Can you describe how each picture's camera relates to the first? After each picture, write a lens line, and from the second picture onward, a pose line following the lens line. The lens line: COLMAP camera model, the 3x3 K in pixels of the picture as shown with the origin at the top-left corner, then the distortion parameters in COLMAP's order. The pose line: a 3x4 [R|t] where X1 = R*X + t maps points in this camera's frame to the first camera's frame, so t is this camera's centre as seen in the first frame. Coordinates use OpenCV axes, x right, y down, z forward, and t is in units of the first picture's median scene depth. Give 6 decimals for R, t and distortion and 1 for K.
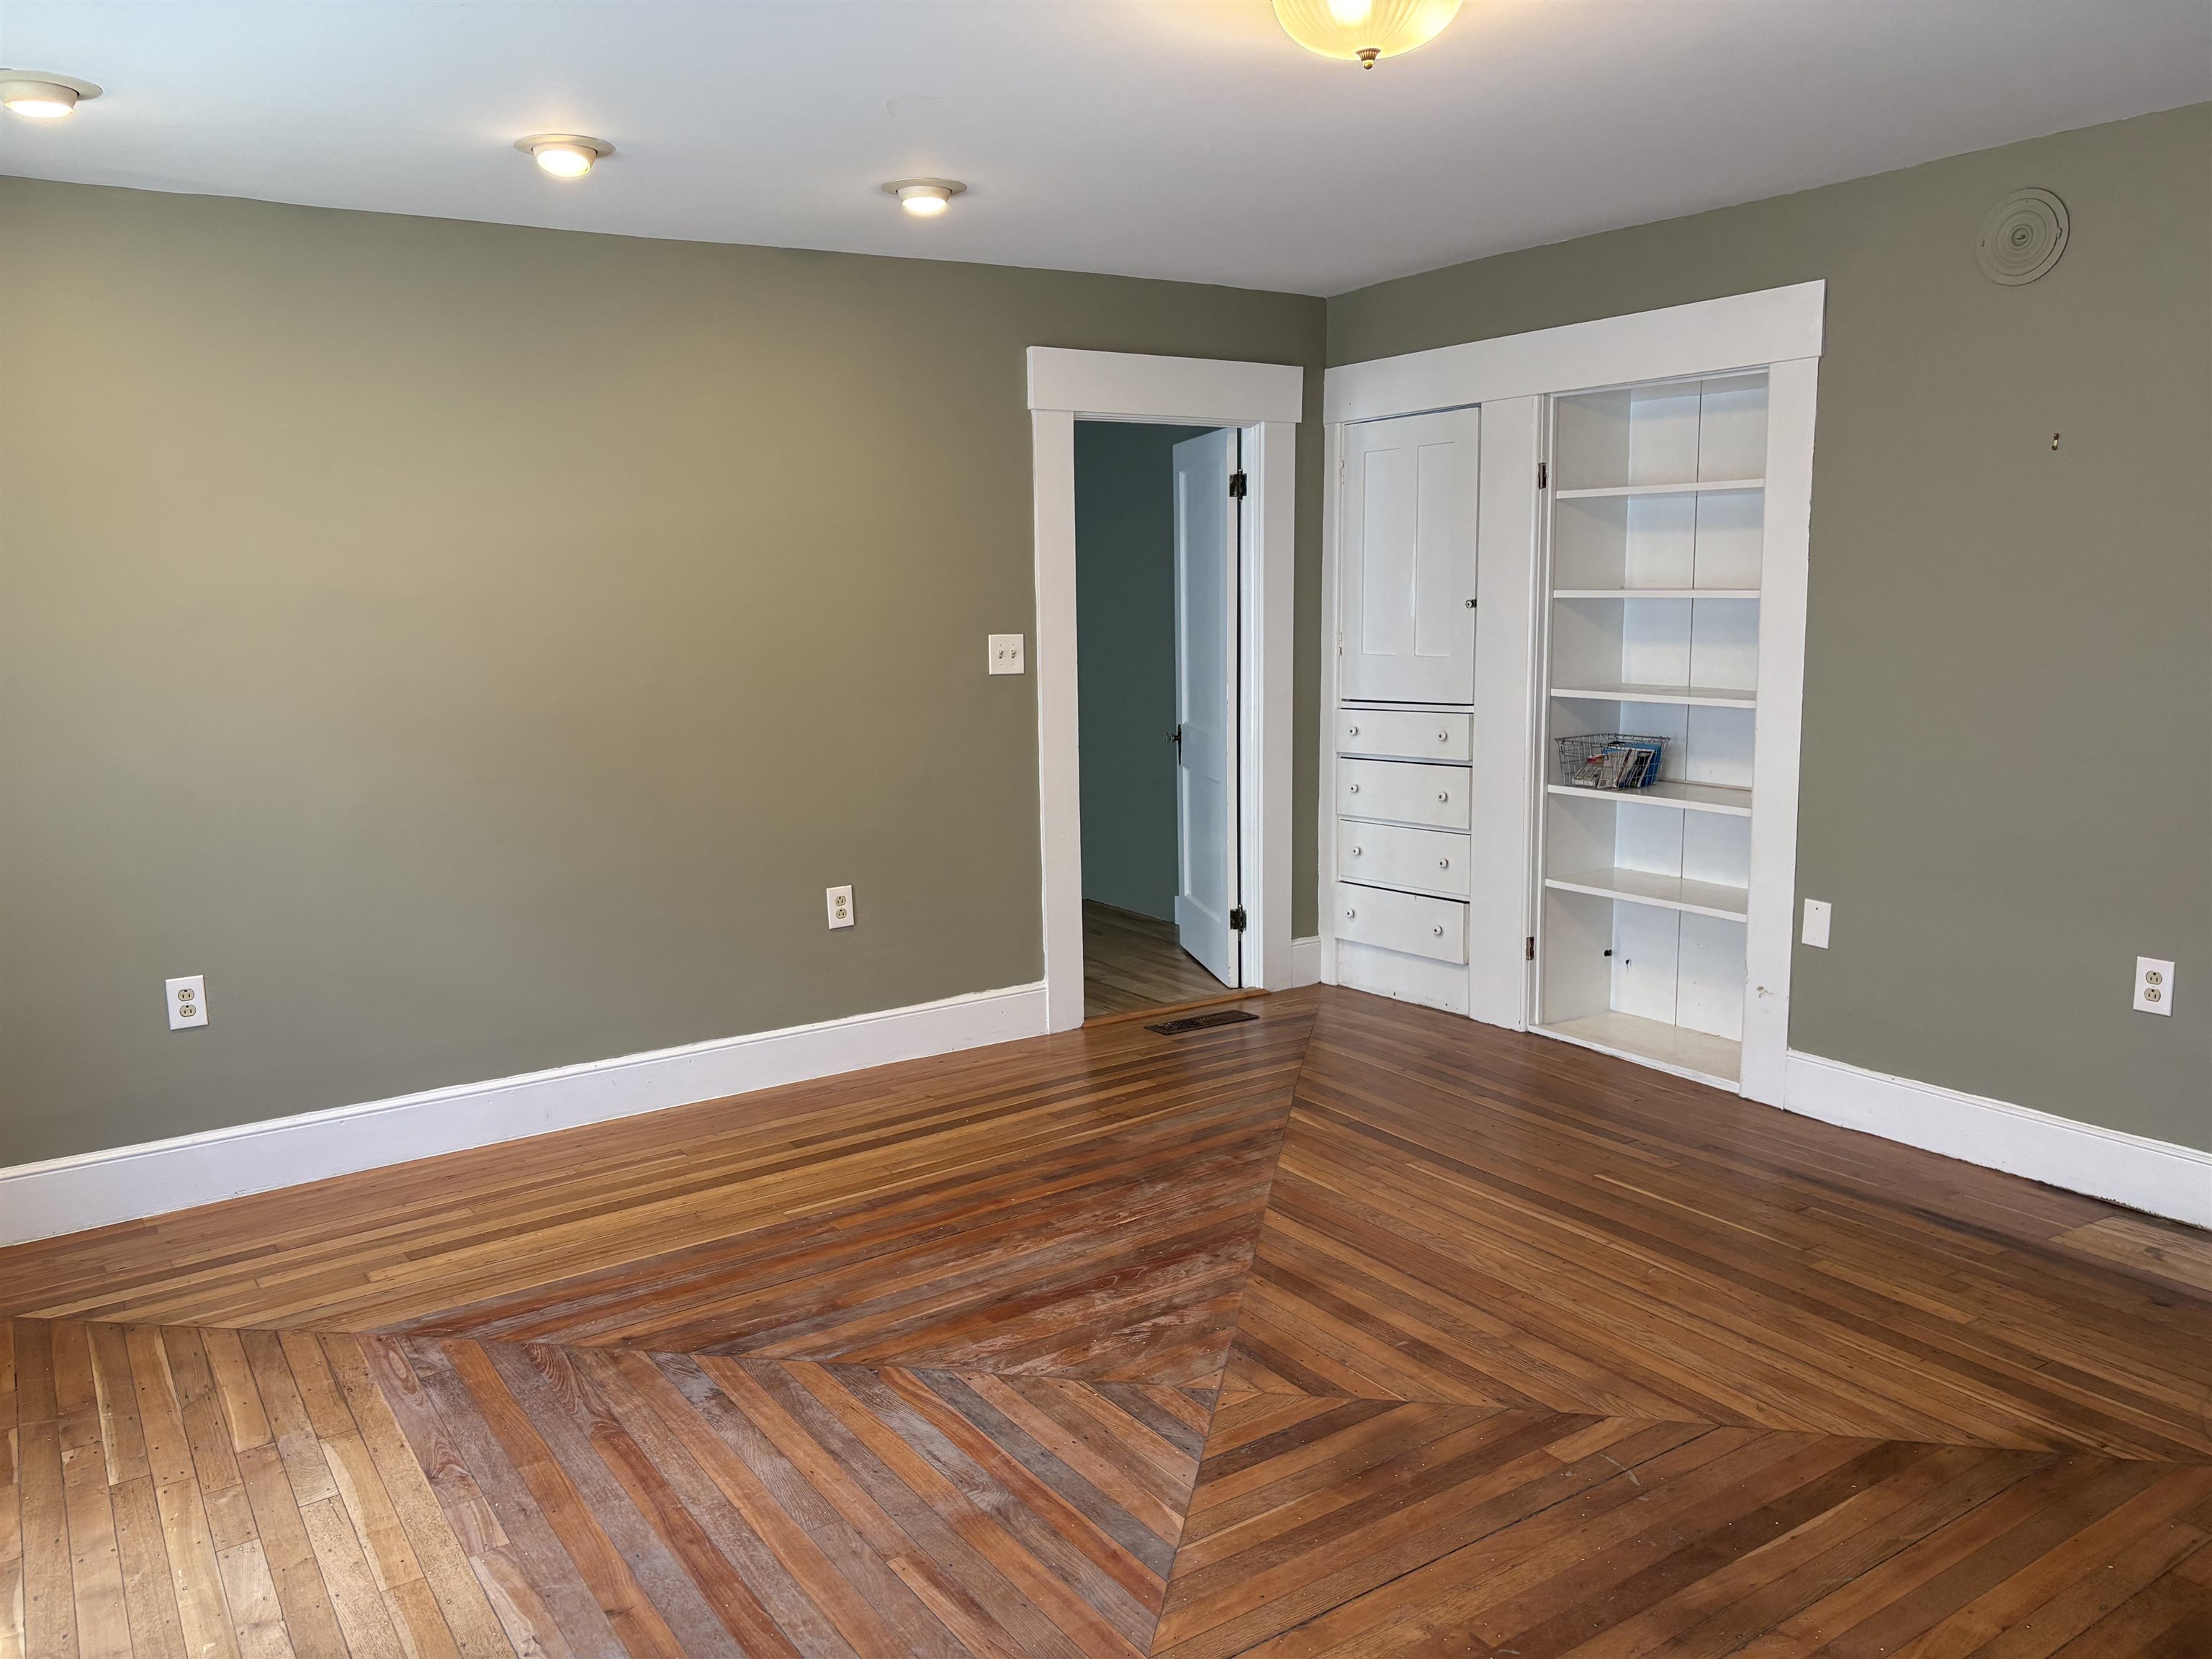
lens RADIAL K [[1676.2, 0, 1097.2], [0, 1676.2, 833.6], [0, 0, 1]] dist [0.008447, -0.012702]
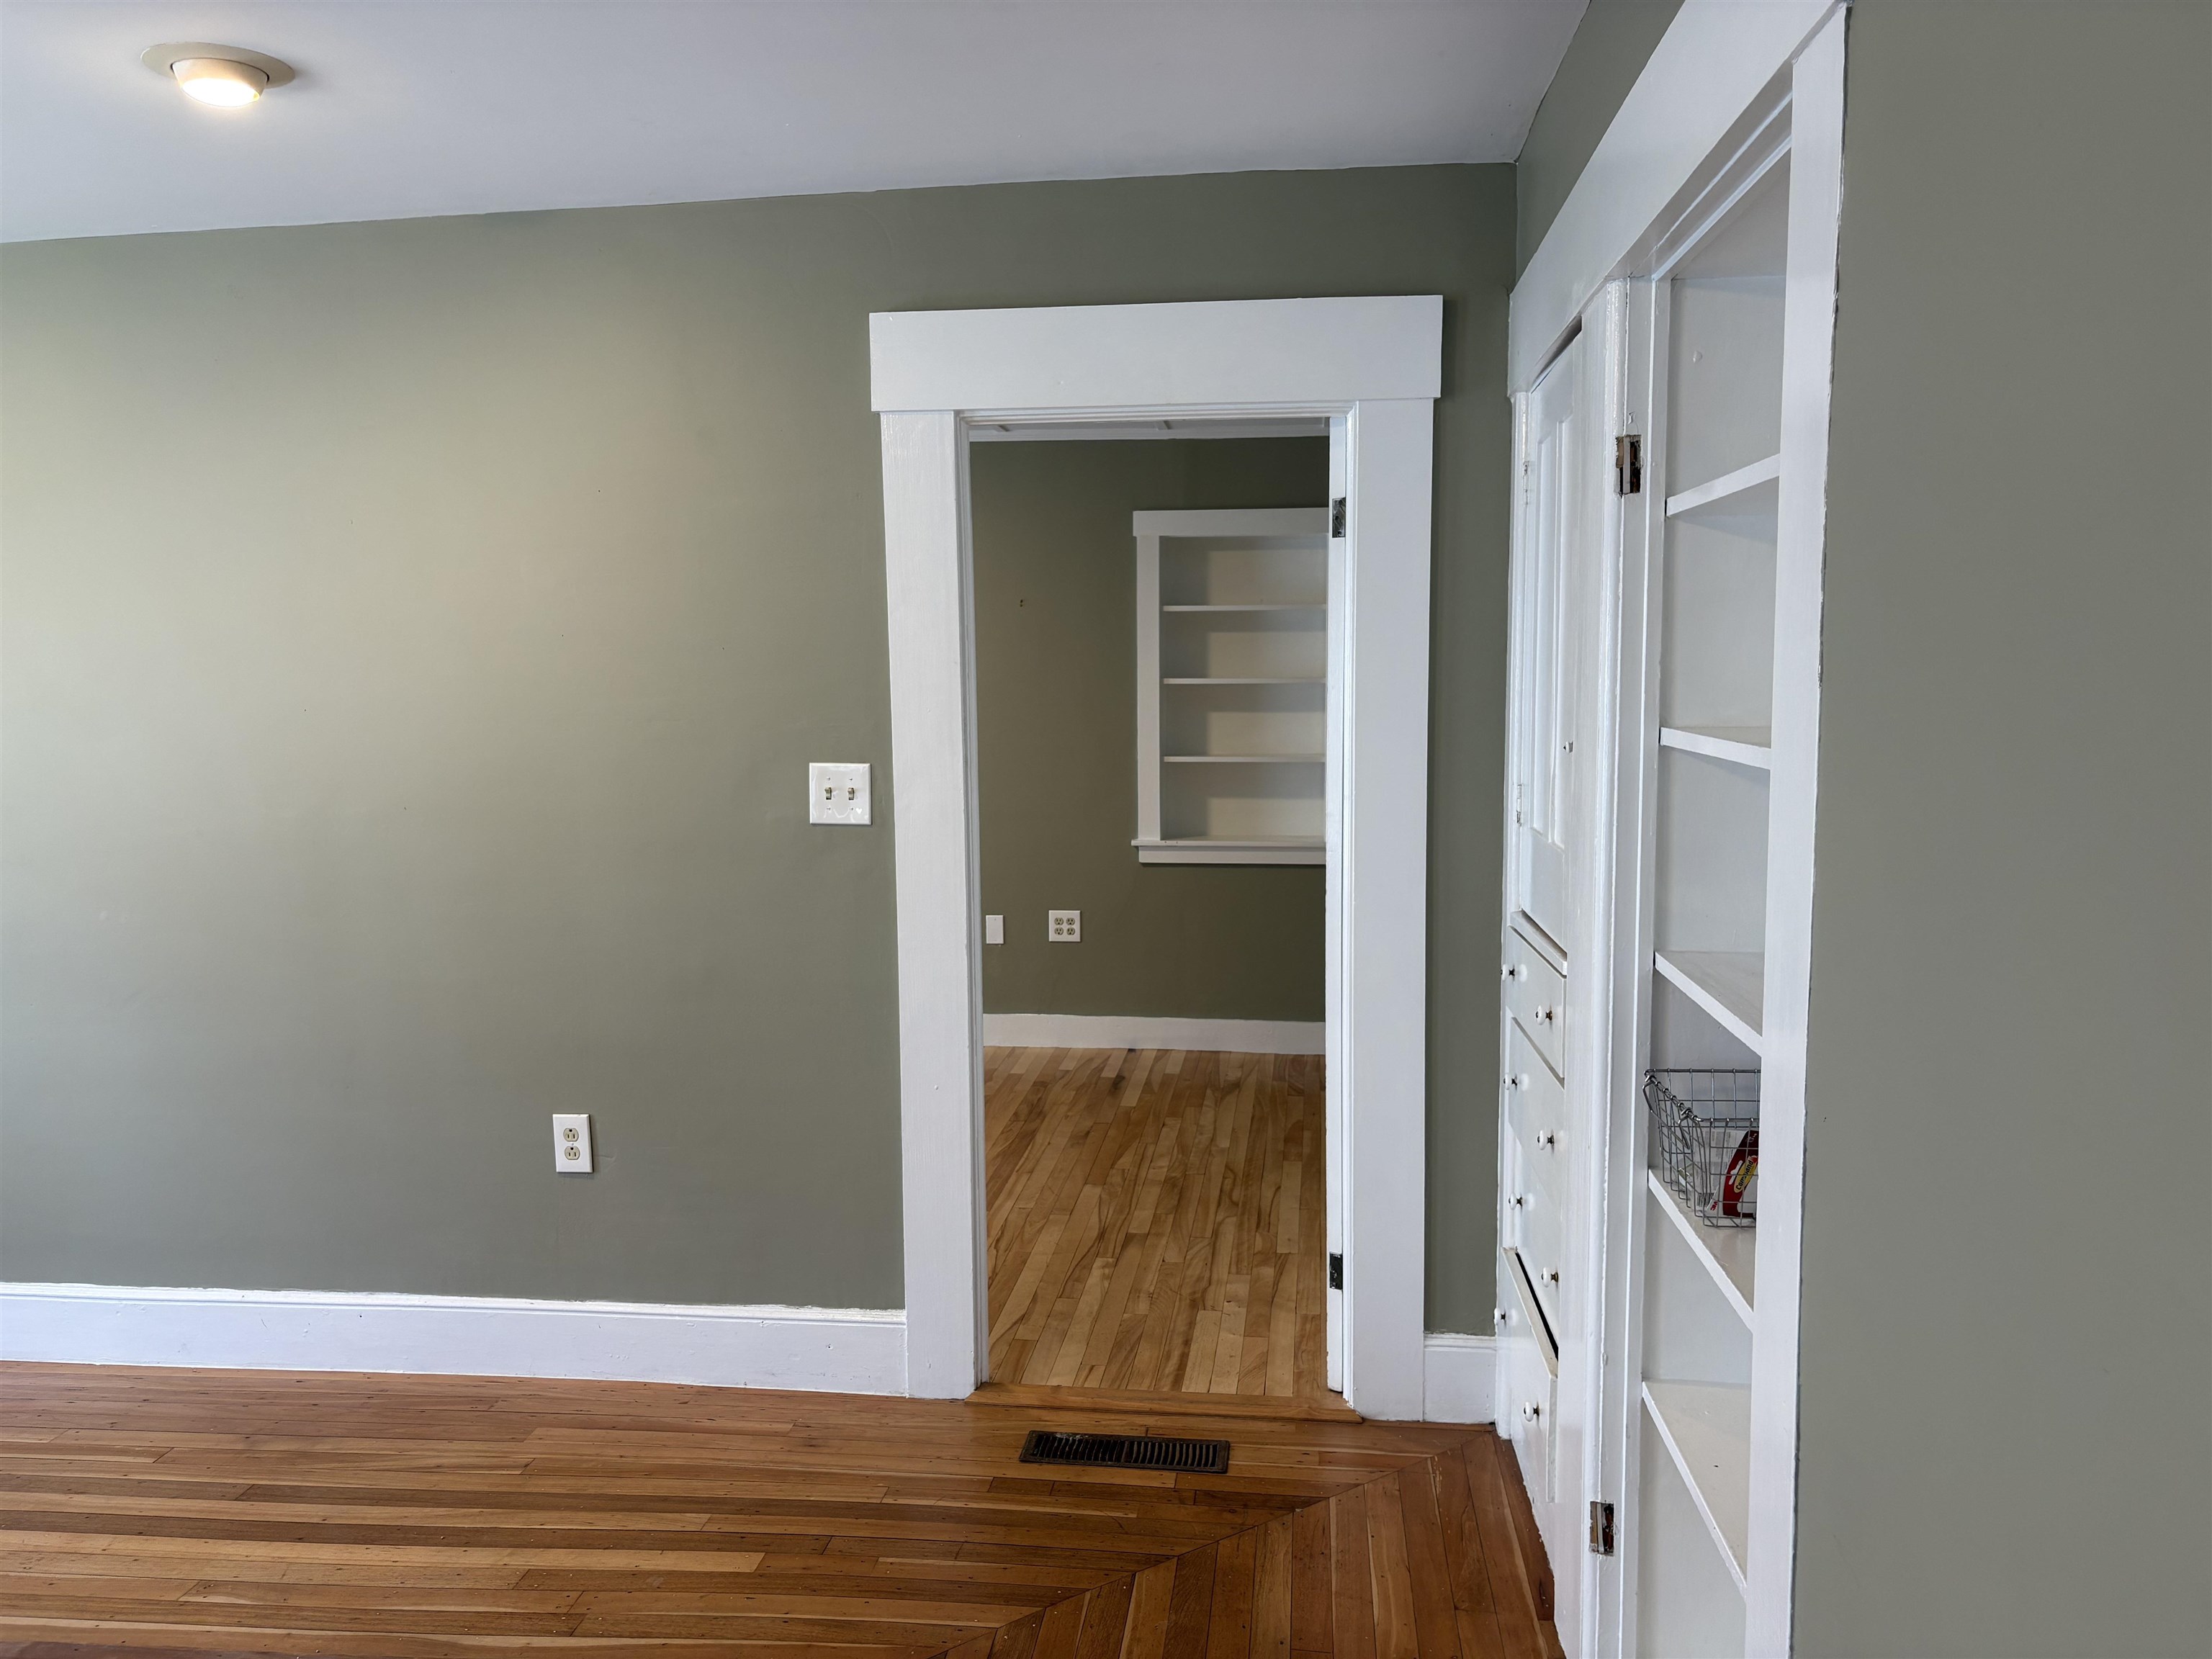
lens RADIAL K [[1676.2, 0, 1111.5], [0, 1676.2, 817.8], [0, 0, 1]] dist [0.008447, -0.012702]
pose [[0.772099, 0.071053, -0.631517, 0.437454], [-0.108499, 0.993878, -0.020828, -0.097045], [0.626171, 0.084600, 0.775082, 0.577917]]
